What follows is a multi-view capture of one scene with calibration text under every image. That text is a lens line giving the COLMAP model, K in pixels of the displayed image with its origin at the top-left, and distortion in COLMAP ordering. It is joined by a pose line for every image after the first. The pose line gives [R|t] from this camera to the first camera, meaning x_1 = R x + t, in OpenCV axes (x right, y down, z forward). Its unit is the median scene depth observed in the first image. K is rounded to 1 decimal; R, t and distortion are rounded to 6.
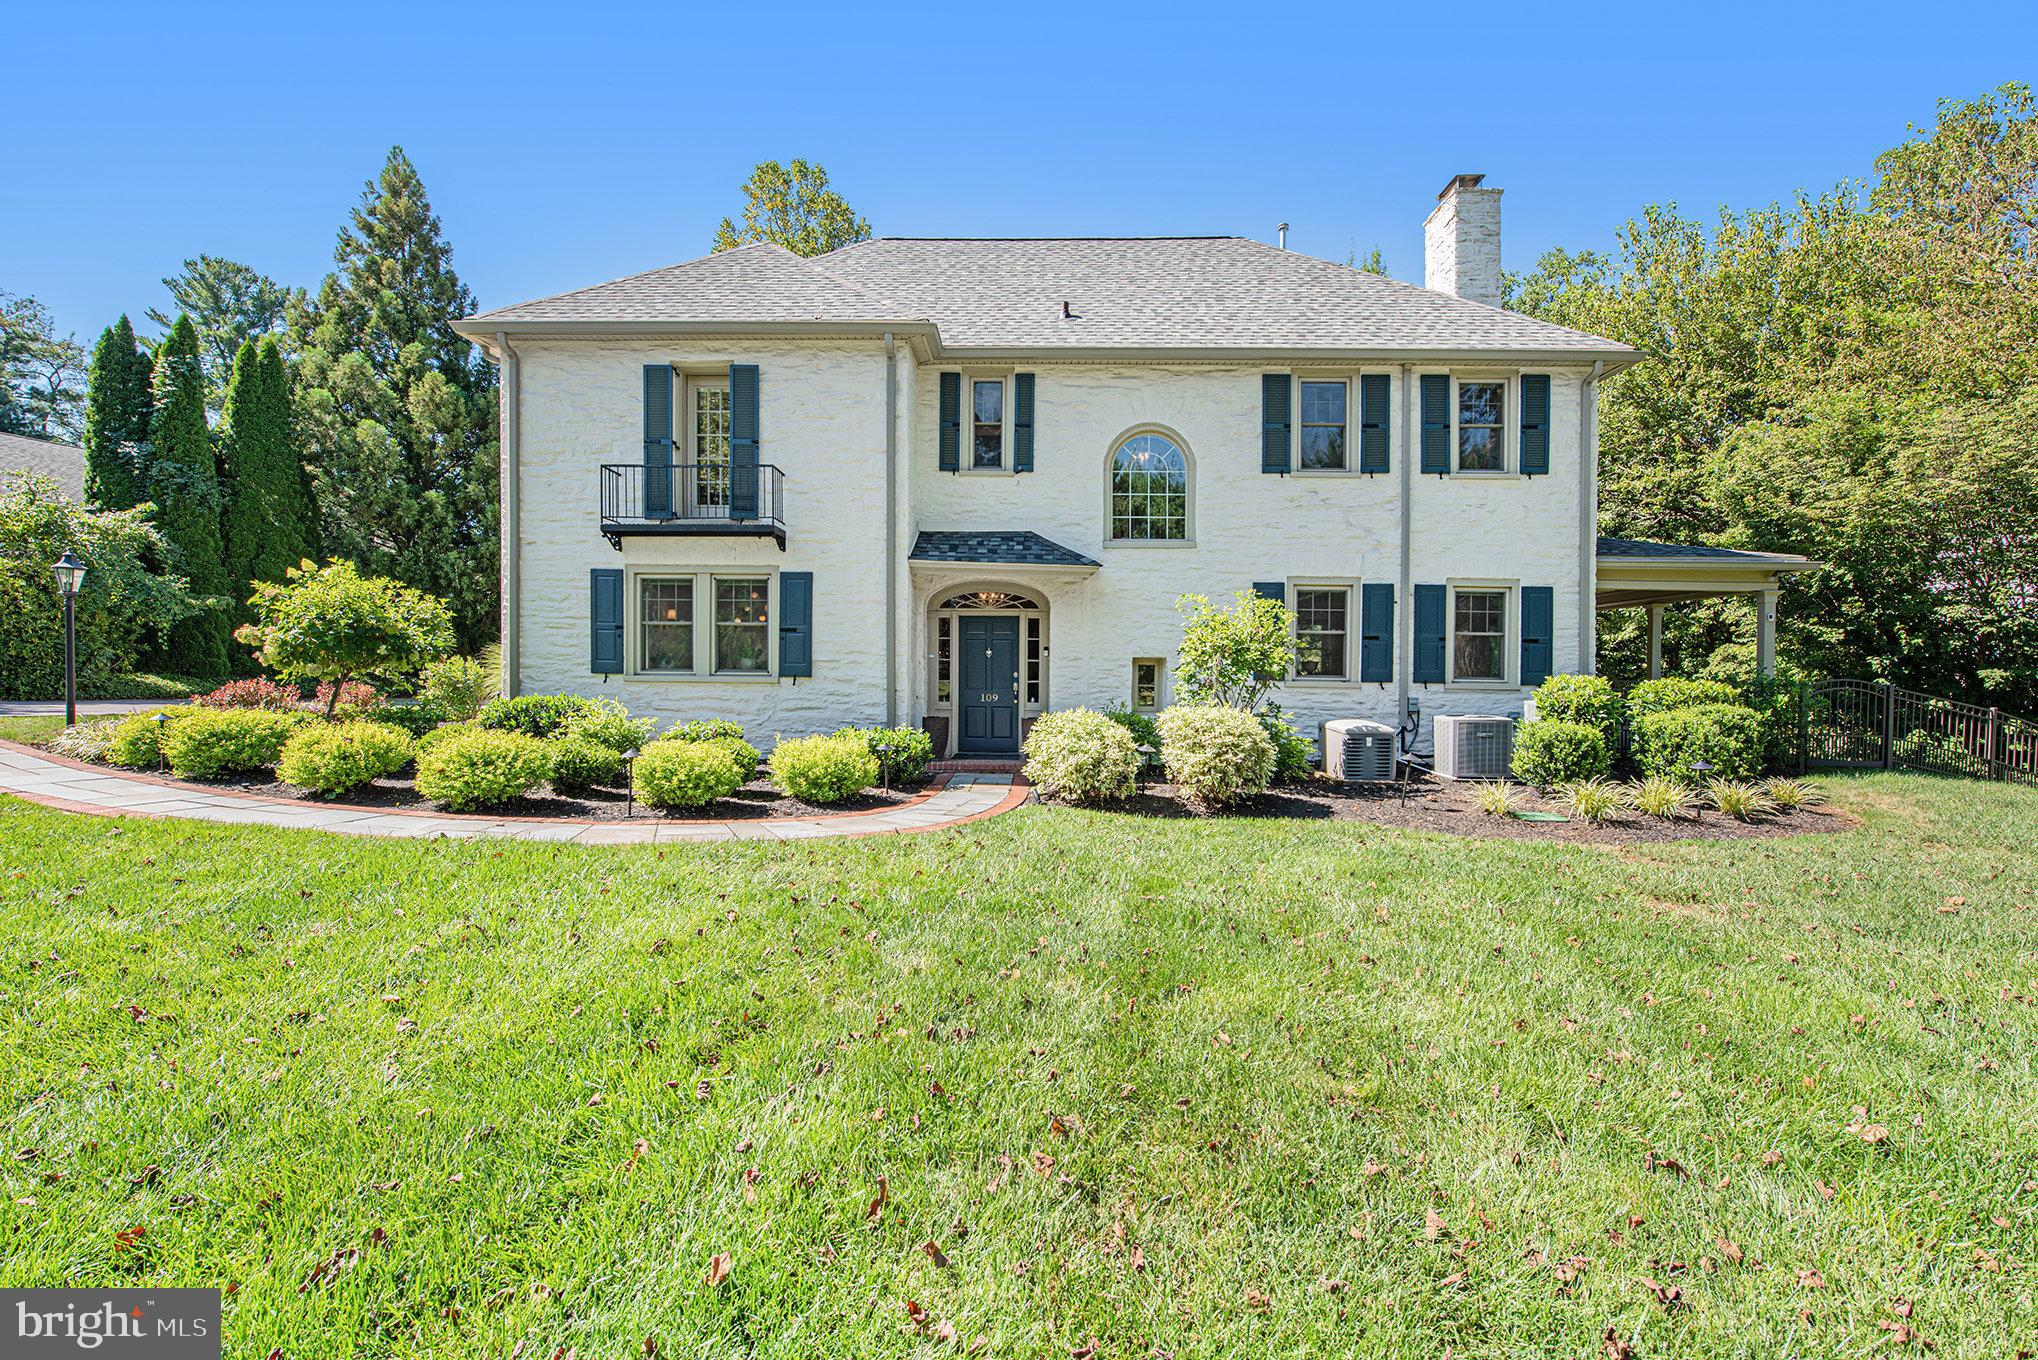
lens RADIAL K [[881.8, 0, 1019.0], [0, 881.8, 680.0], [0, 0, 1]] dist [-0.003289, 0.000116]
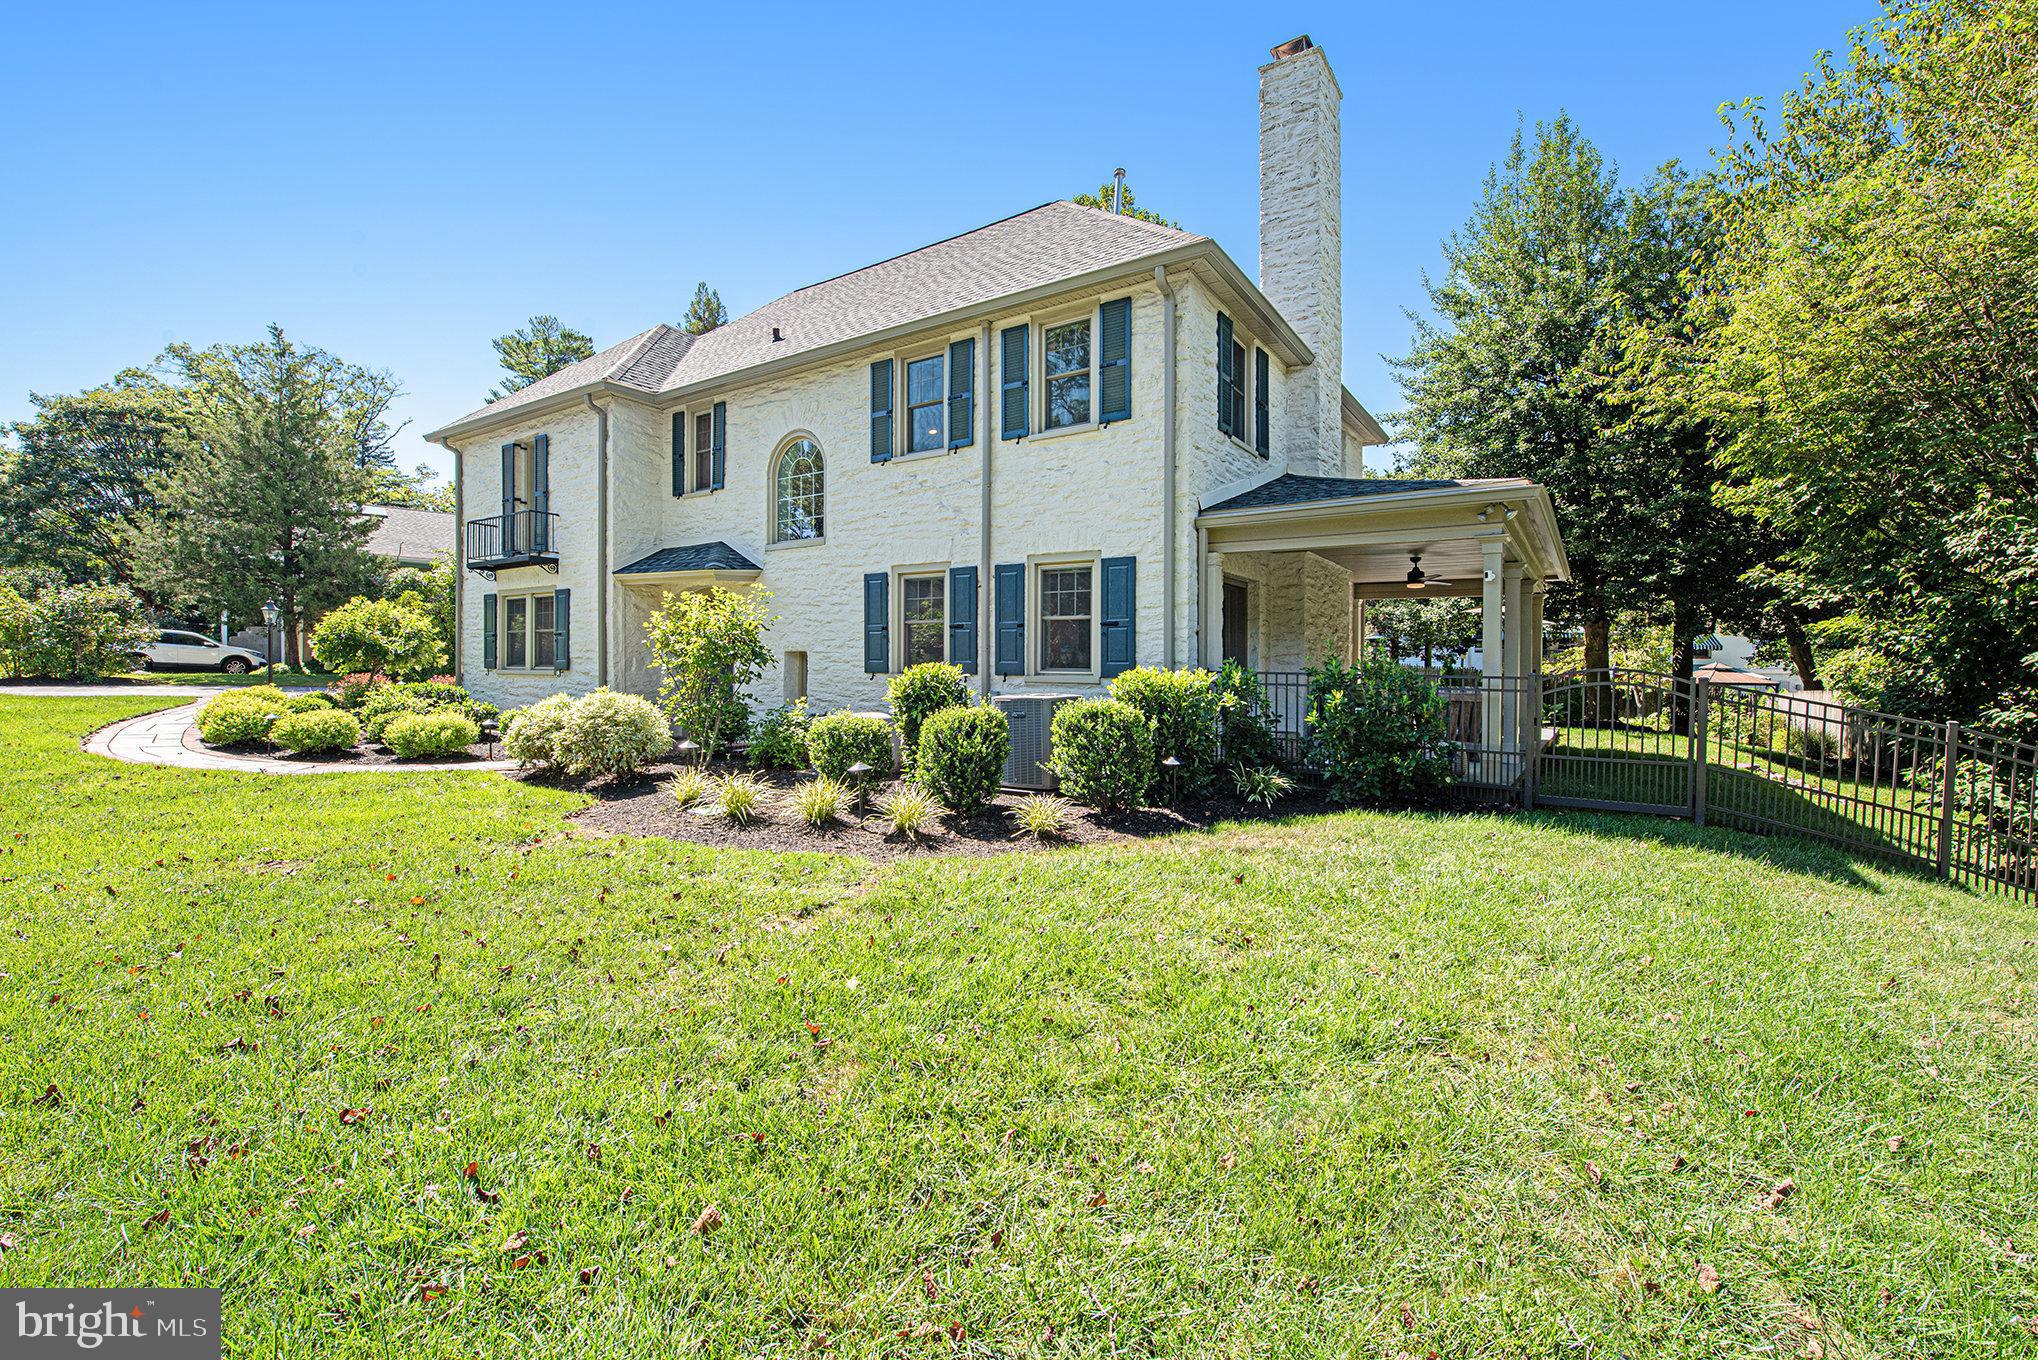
lens RADIAL K [[881.8, 0, 1019.0], [0, 881.8, 680.0], [0, 0, 1]] dist [-0.003289, 0.000116]
pose [[0.840904, 0.000768, -0.541184, 0.954203], [0.009291, 0.999831, 0.015855, -0.005473], [0.541105, -0.018360, 0.840755, 0.253065]]
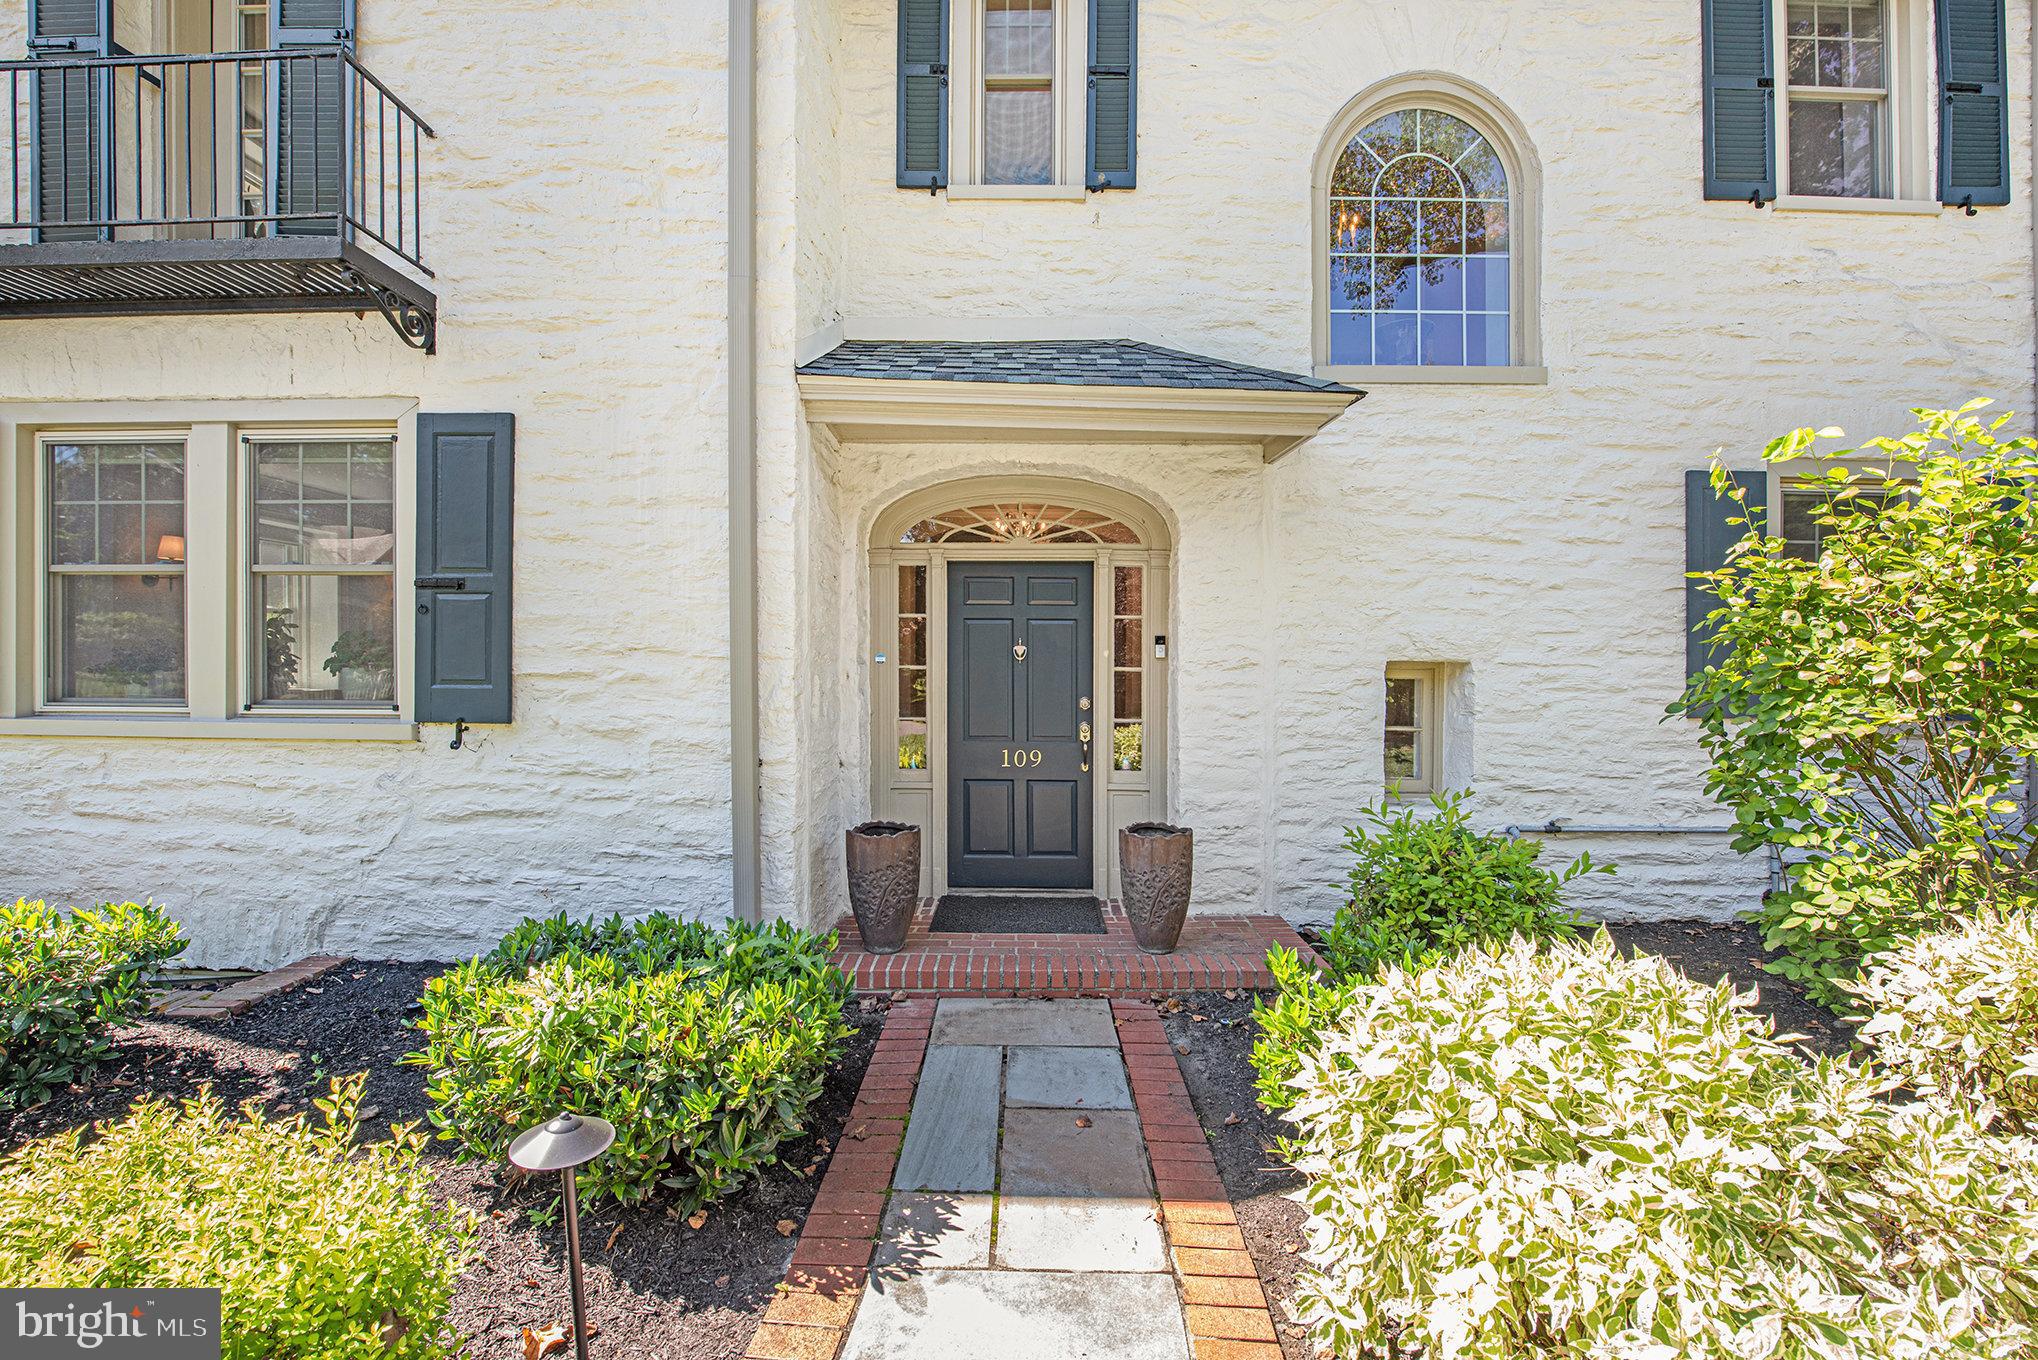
lens RADIAL K [[824.2, 0, 1028.9], [0, 824.2, 680.3], [0, 0, 1]] dist [-0.013523, -0.000465]
pose [[0.999830, -0.003415, 0.018118, -0.039278], [0.003310, 0.999978, 0.005820, -0.019785], [-0.018138, -0.005759, 0.999819, 0.641218]]
